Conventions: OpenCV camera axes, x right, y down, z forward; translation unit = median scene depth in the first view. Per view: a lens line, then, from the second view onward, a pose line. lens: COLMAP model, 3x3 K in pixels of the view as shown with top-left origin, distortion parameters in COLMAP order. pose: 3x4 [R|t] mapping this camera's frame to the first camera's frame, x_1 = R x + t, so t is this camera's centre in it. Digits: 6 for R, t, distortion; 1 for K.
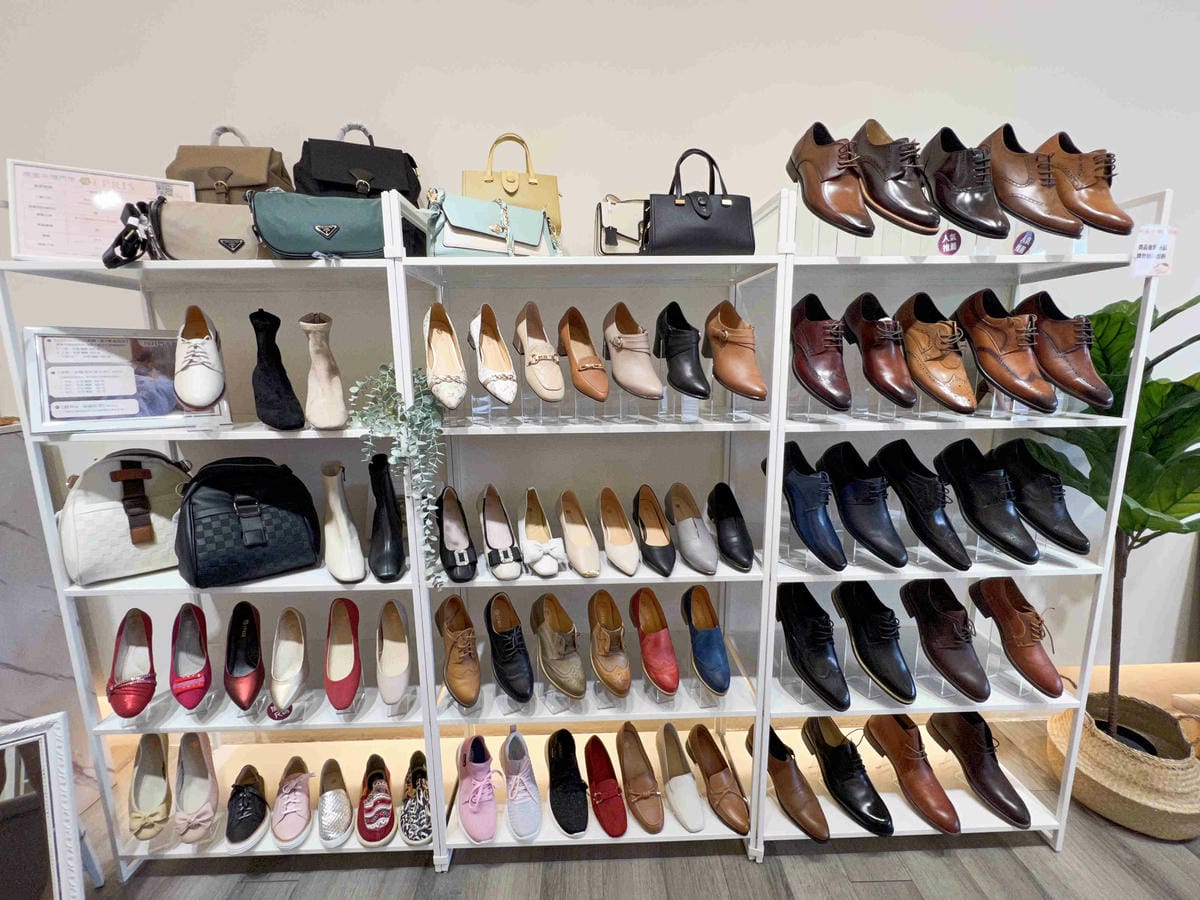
lens RADIAL K [[528.4, 0, 599.0], [0, 528.4, 450.0], [0, 0, 1]] dist [-0.004484, 0.000131]
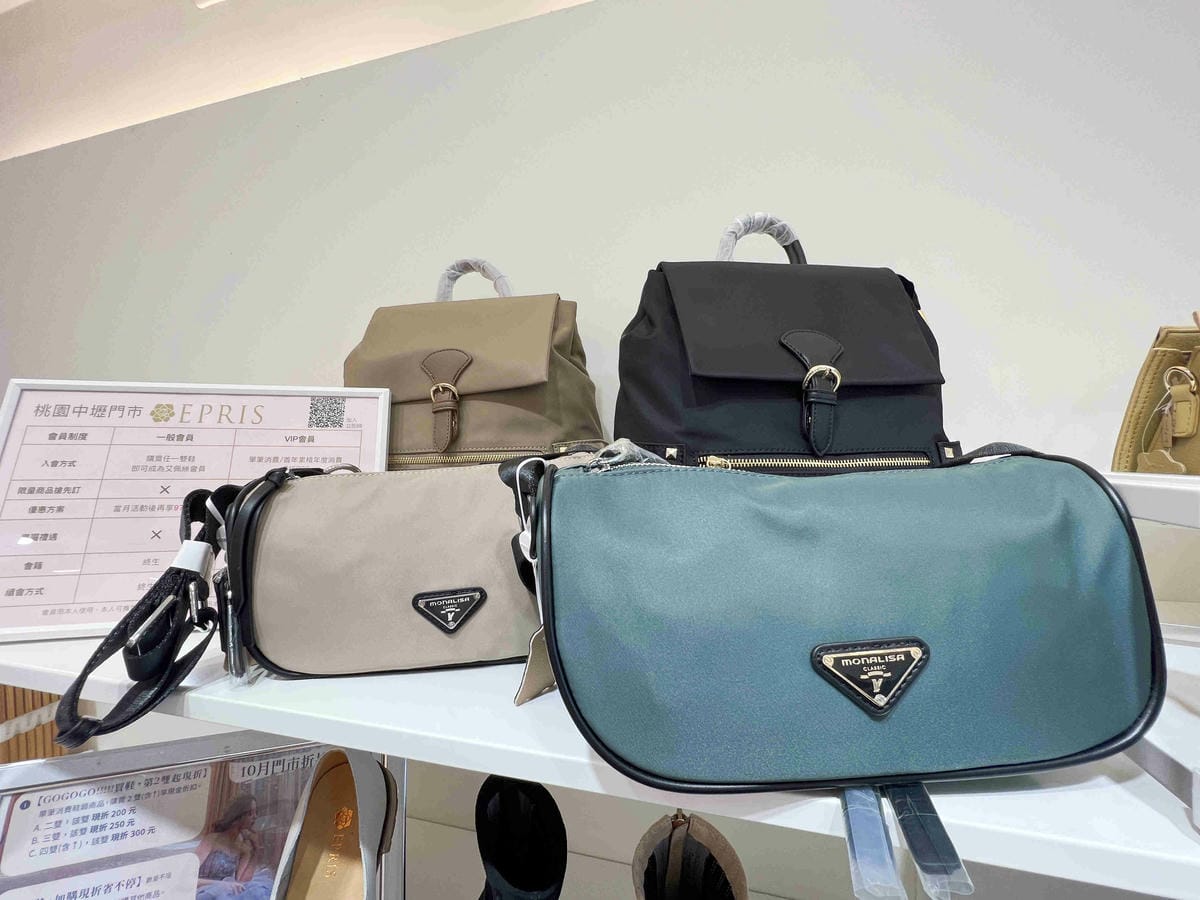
lens RADIAL K [[528.4, 0, 597.5], [0, 528.4, 457.2], [0, 0, 1]] dist [-0.004484, 0.000131]
pose [[0.947165, 0.004374, -0.320716, -0.470157], [-0.061568, 0.983792, -0.168410, -0.388578], [0.314781, 0.179258, 0.932083, 0.659606]]
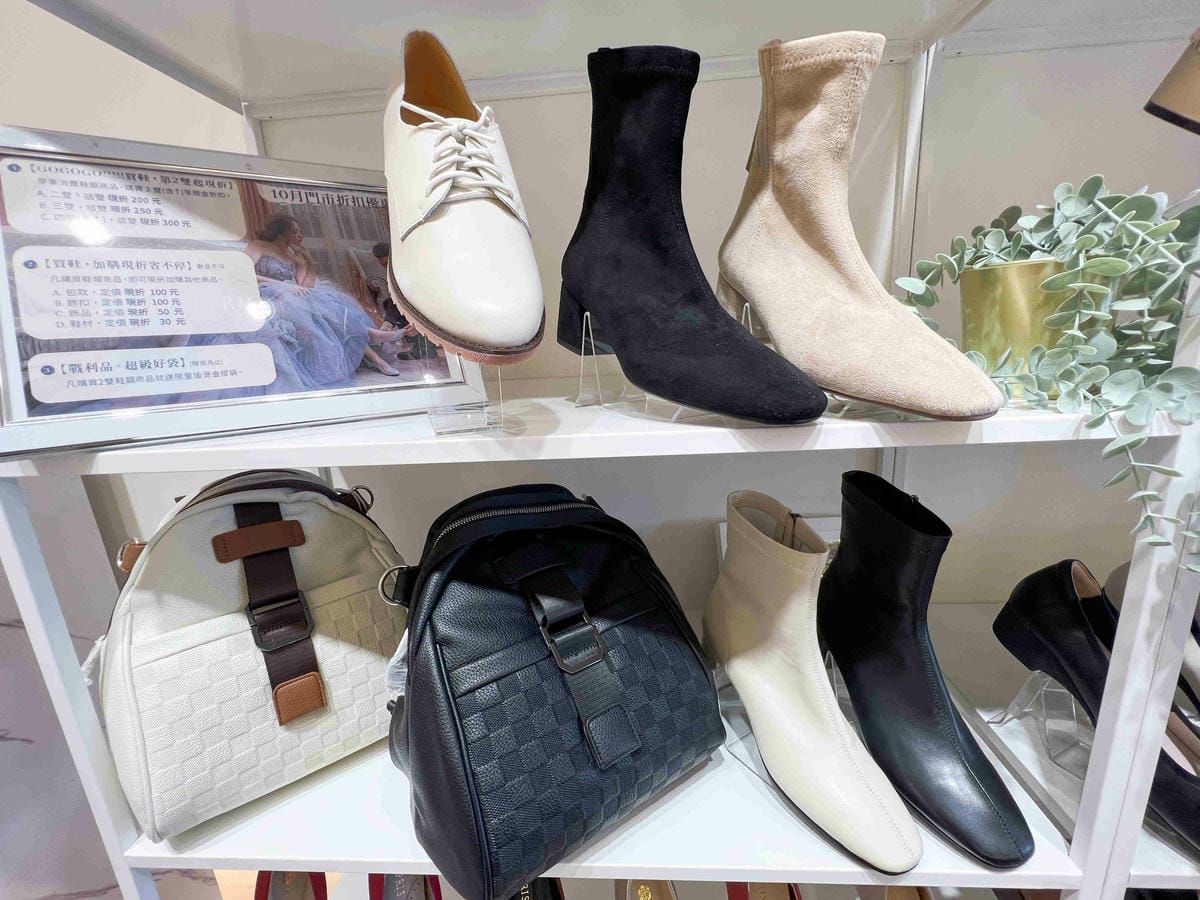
lens RADIAL K [[528.4, 0, 600.4], [0, 528.4, 450.3], [0, 0, 1]] dist [-0.004484, 0.000131]
pose [[0.994377, -0.020629, -0.103874, -0.596393], [0.027182, 0.997702, 0.062062, -0.039256], [0.102355, -0.064537, 0.992652, 0.641147]]
